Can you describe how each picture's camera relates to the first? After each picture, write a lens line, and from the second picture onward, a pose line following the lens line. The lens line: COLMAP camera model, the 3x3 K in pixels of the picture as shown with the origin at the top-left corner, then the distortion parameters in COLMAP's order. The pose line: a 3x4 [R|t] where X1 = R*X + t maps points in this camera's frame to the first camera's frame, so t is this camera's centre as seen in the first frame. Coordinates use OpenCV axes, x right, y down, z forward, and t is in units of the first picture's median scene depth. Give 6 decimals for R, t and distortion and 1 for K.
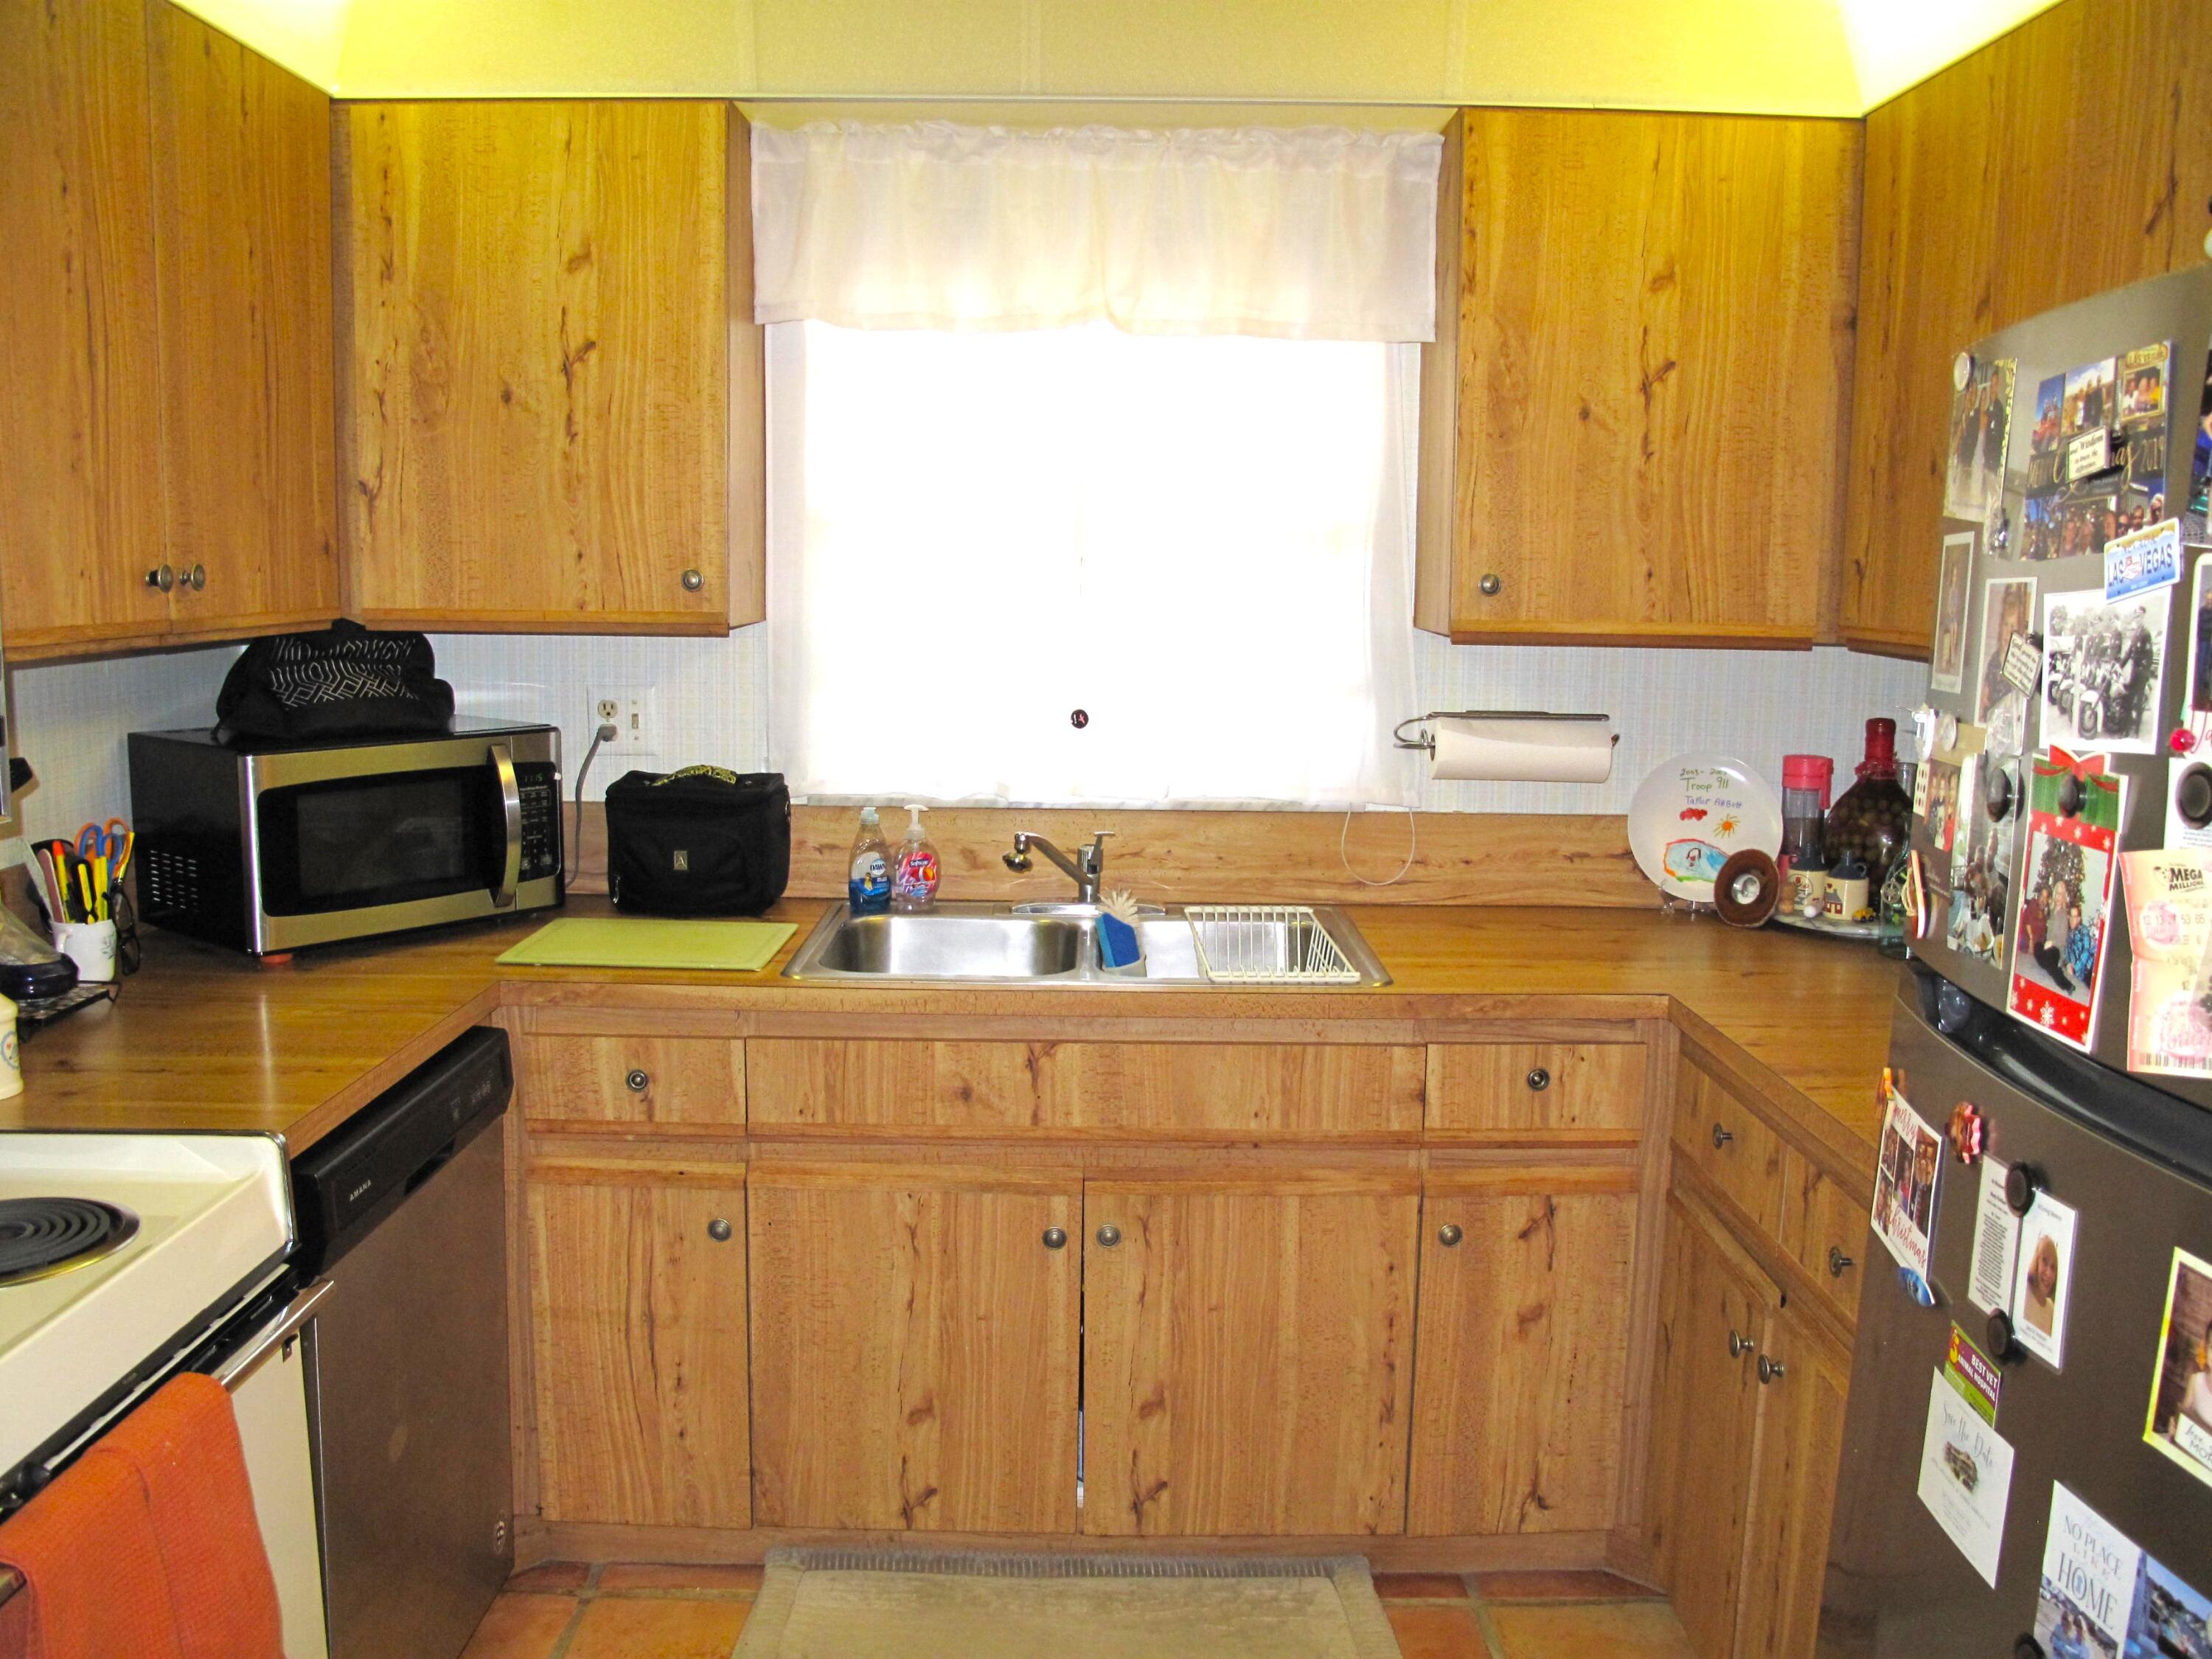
lens RADIAL K [[1862.3, 0, 1108.9], [0, 1862.3, 838.6], [0, 0, 1]] dist [-0.139044, 0.100199]
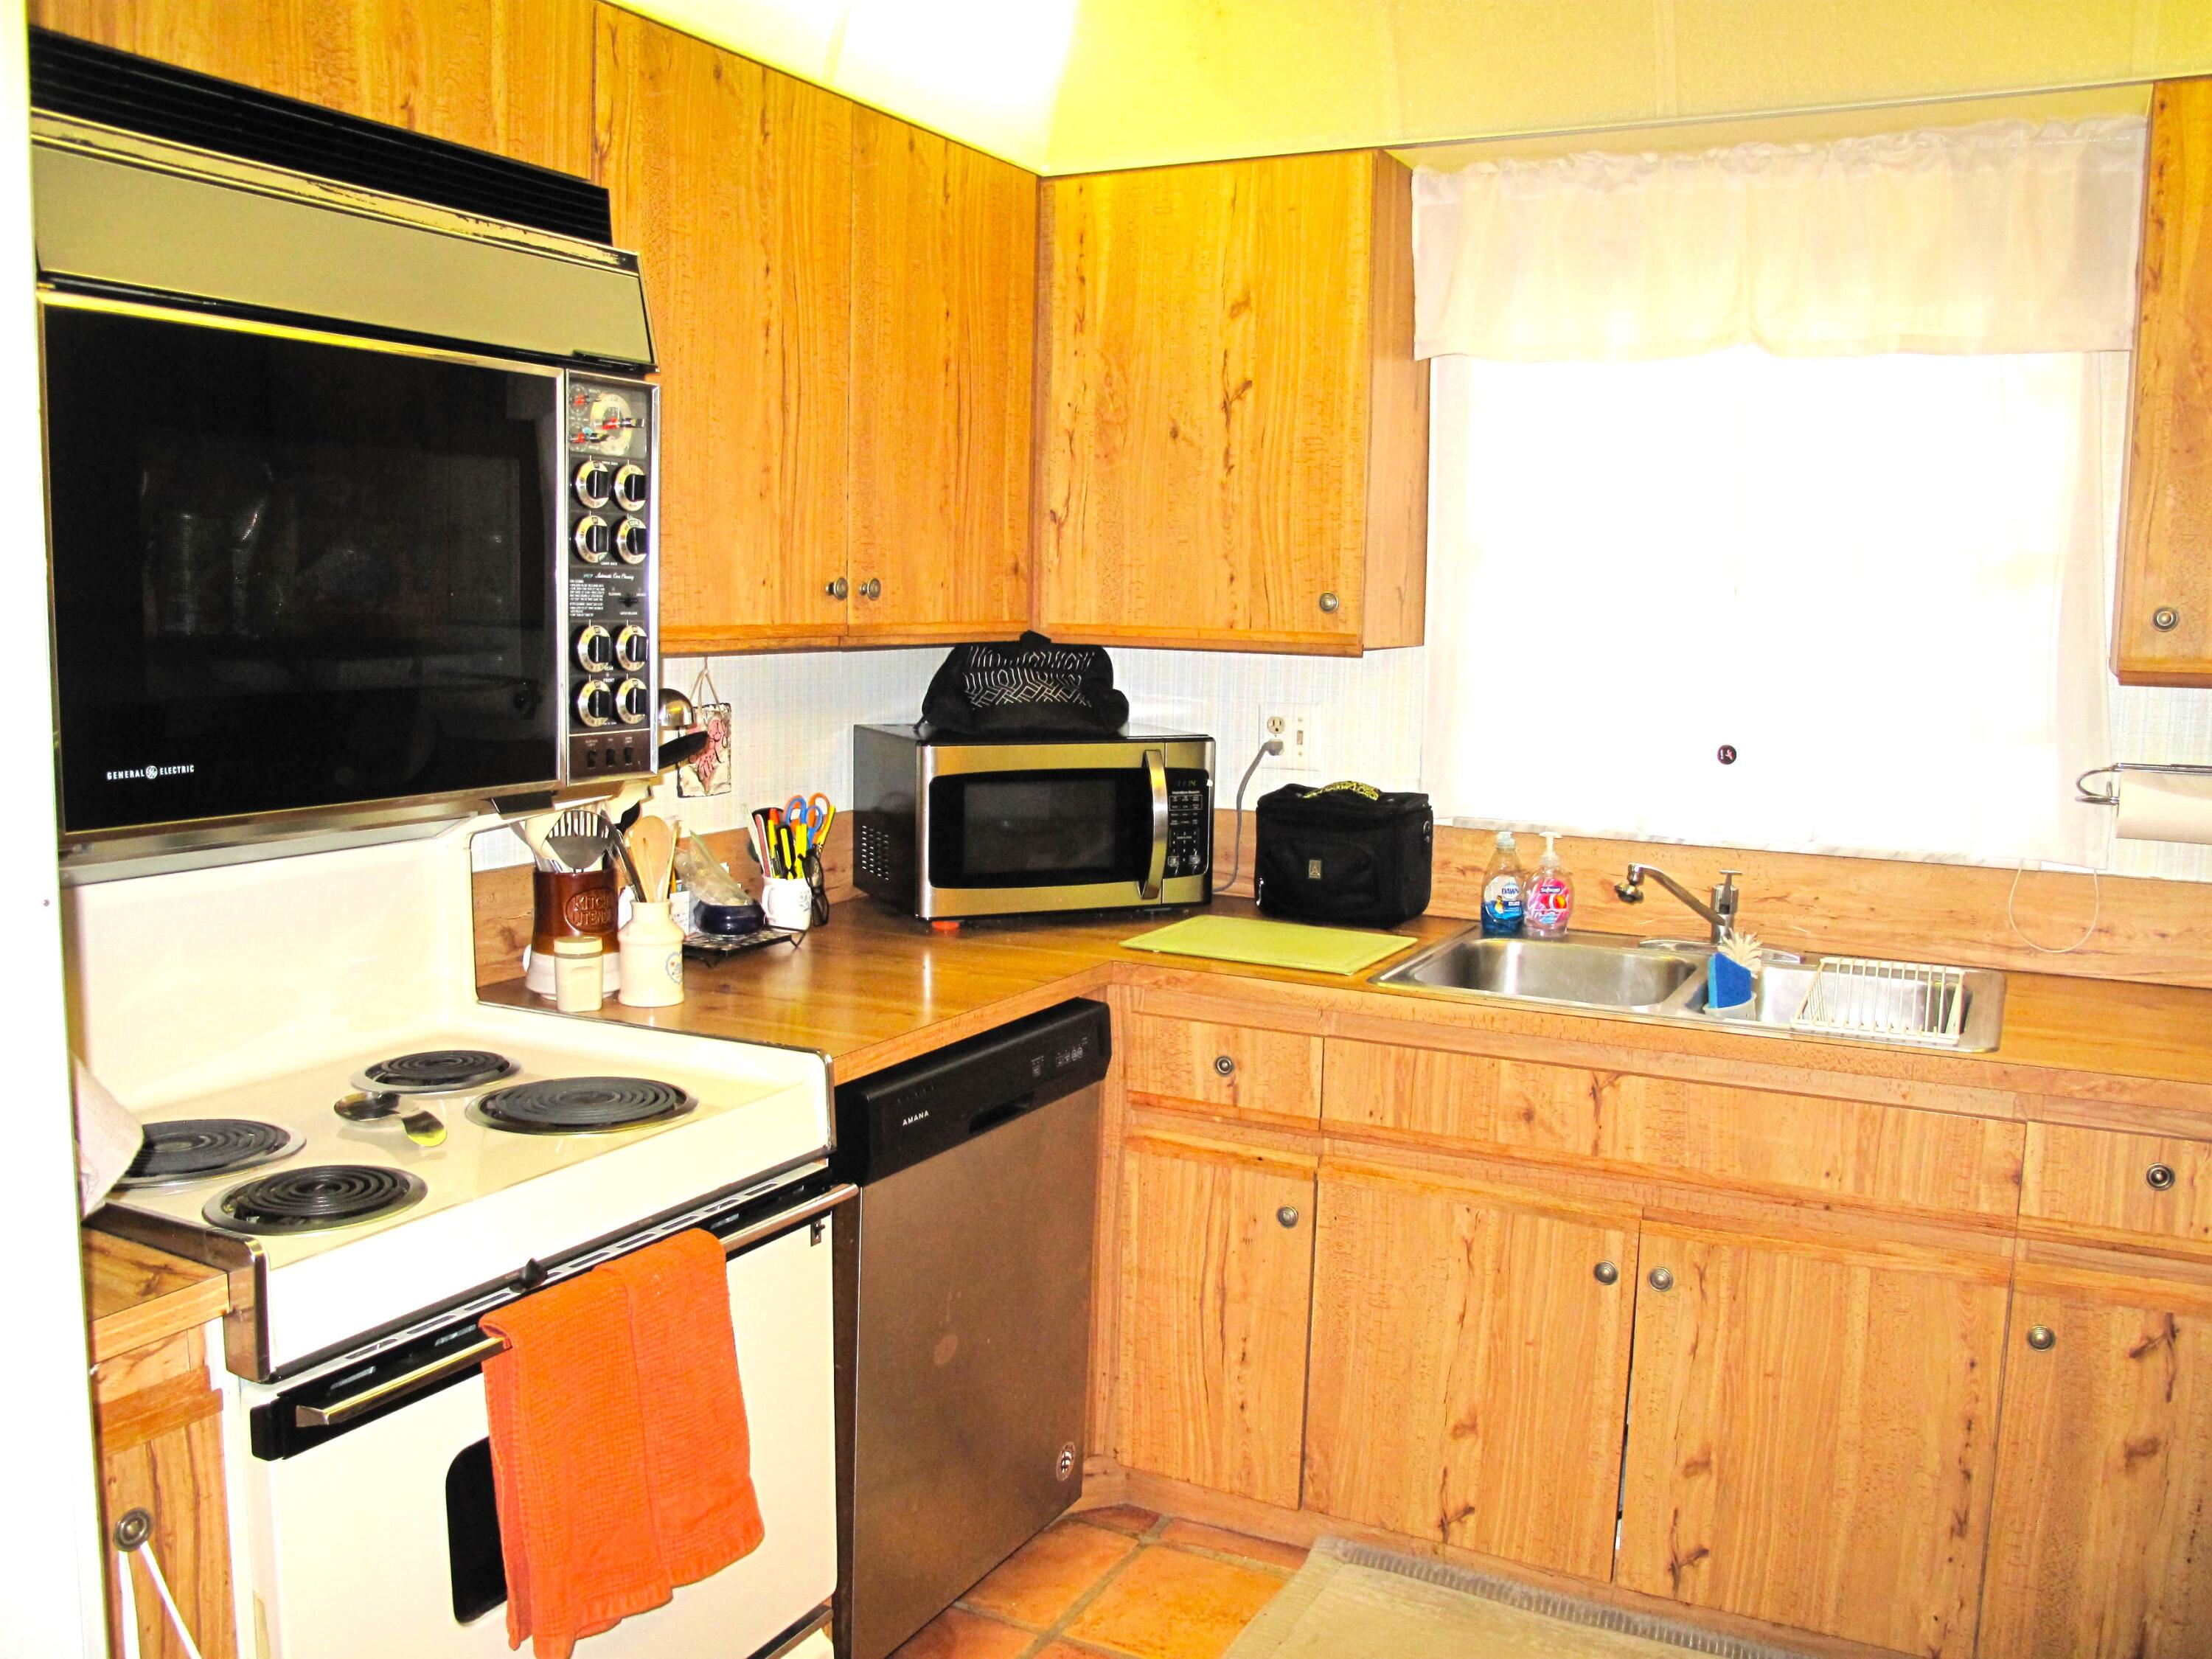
lens RADIAL K [[1862.3, 0, 1062.6], [0, 1862.3, 821.1], [0, 0, 1]] dist [-0.139044, 0.100199]
pose [[0.881642, 0.058818, -0.468240, 0.150984], [-0.074904, 0.997066, -0.015789, 0.013309], [0.465937, 0.048993, 0.883460, -0.002361]]
